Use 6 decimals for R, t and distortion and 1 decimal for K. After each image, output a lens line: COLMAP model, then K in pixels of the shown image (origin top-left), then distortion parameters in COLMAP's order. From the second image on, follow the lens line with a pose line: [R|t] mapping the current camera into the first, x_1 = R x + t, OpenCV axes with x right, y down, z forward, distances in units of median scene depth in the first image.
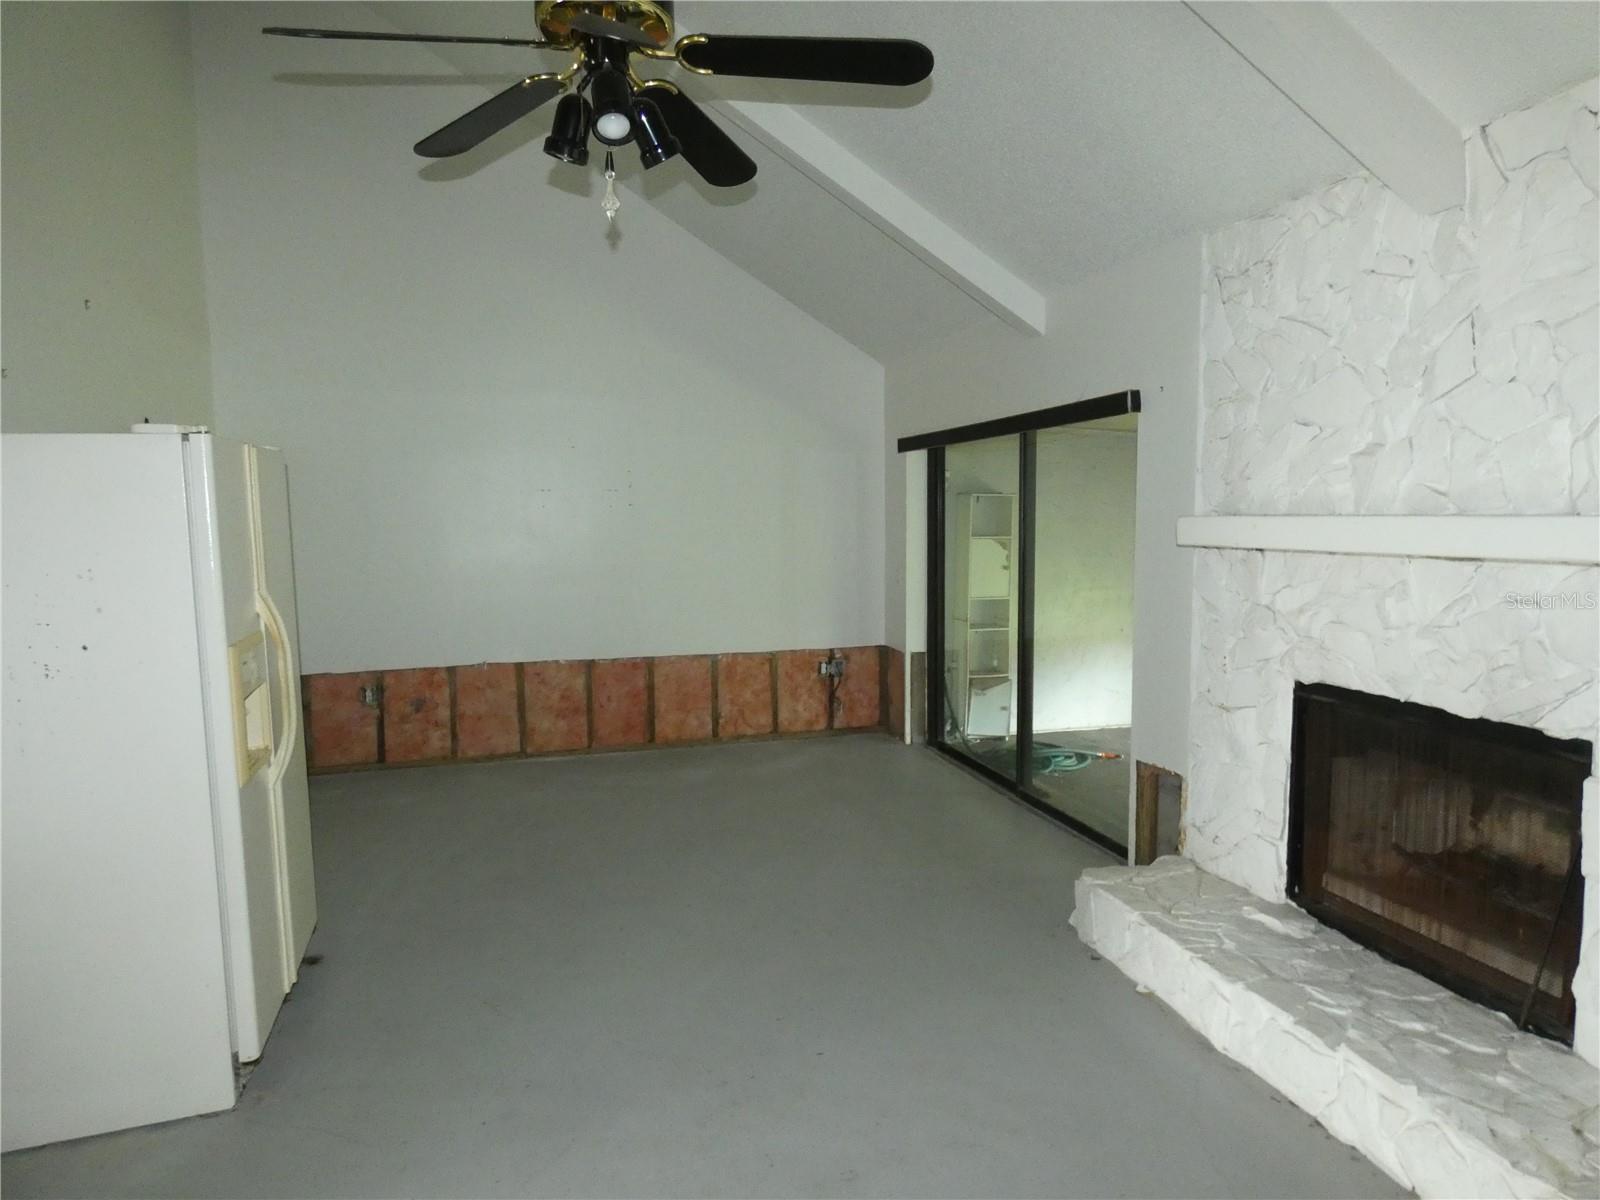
lens RADIAL K [[962.3, 0, 808.9], [0, 962.3, 592.3], [0, 0, 1]] dist [0.007272, -0.006793]
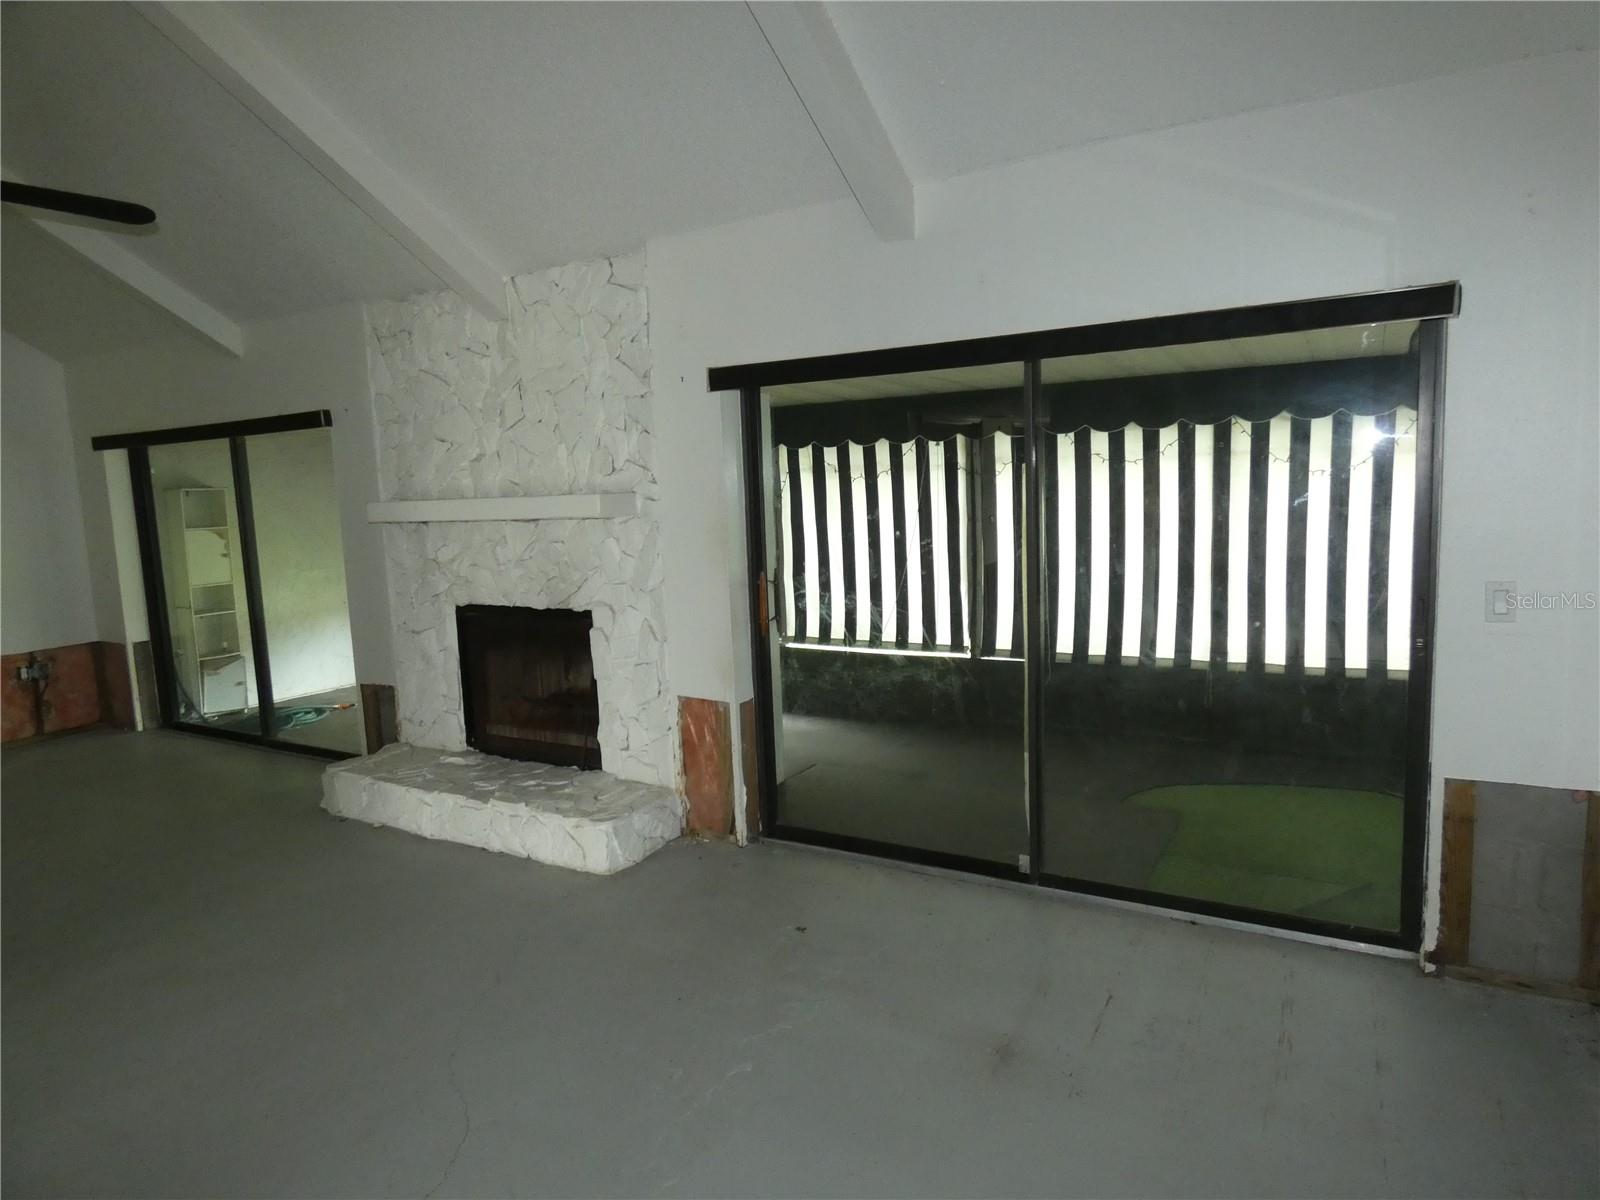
lens RADIAL K [[962.3, 0, 799.8], [0, 962.3, 597.1], [0, 0, 1]] dist [0.007272, -0.006793]
pose [[0.727424, -0.104786, 0.678140, -0.132878], [0.091558, 0.994256, 0.055420, 0.039554], [-0.680052, 0.021775, 0.732840, -0.477128]]
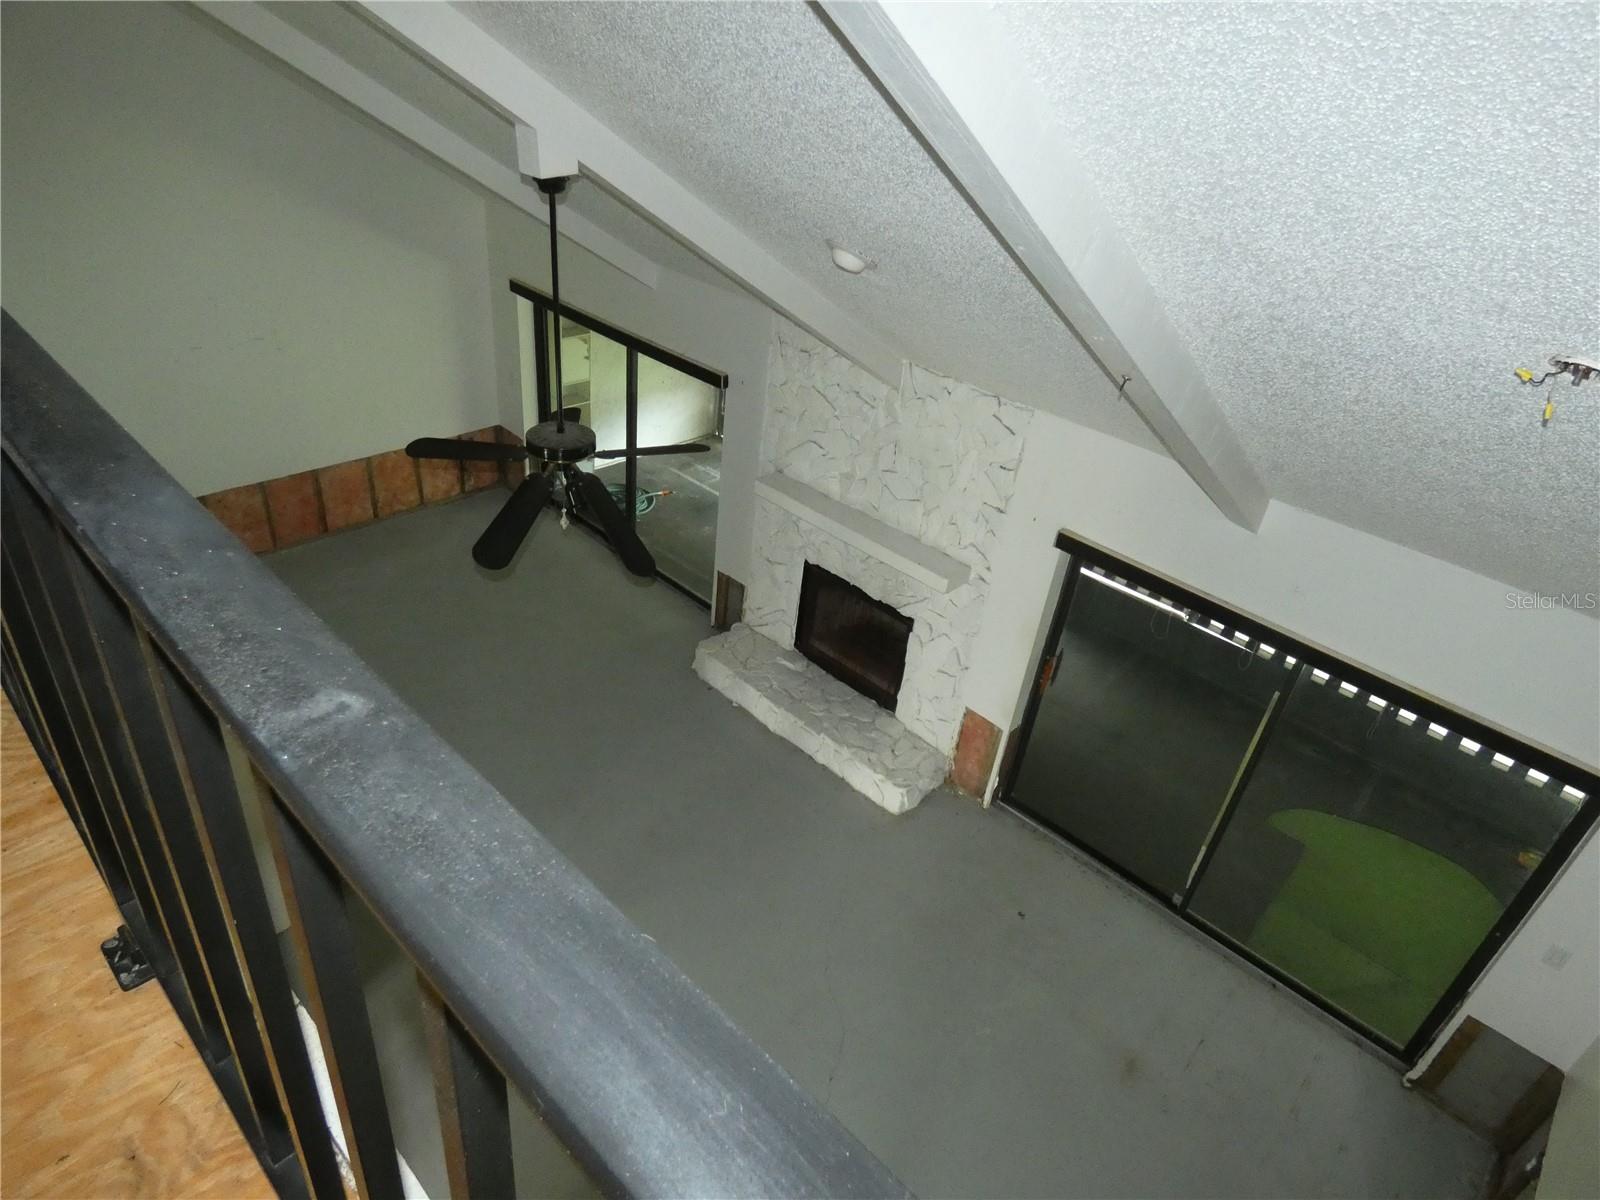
lens RADIAL K [[962.3, 0, 792.8], [0, 962.3, 593.9], [0, 0, 1]] dist [0.007272, -0.006793]
pose [[0.859390, -0.192103, 0.473862, -0.464693], [-0.064713, 0.878427, 0.473475, -0.749638], [-0.507209, -0.437565, 0.742480, -0.496967]]
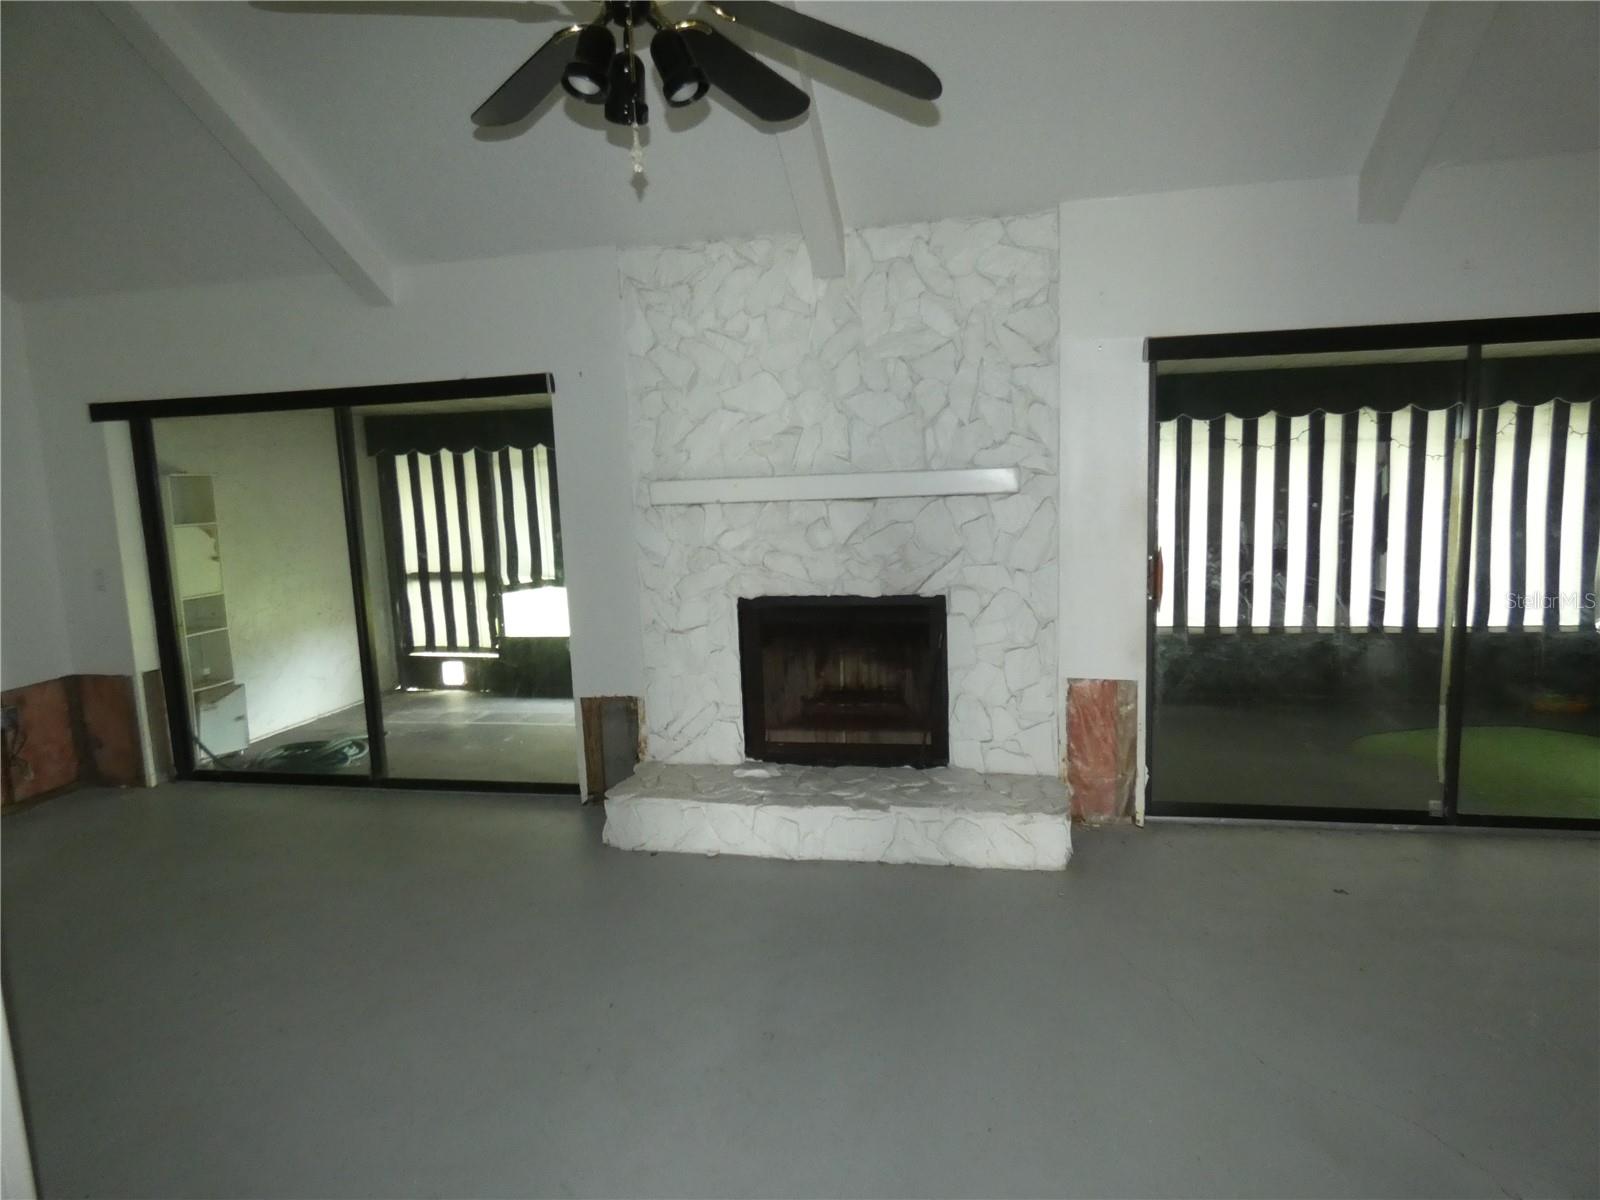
lens RADIAL K [[962.3, 0, 795.7], [0, 962.3, 600.0], [0, 0, 1]] dist [0.007272, -0.006793]
pose [[0.476123, -0.127640, 0.870066, -0.601537], [0.107977, 0.990409, 0.086207, -0.014680], [-0.872725, 0.052902, 0.485338, 0.245233]]
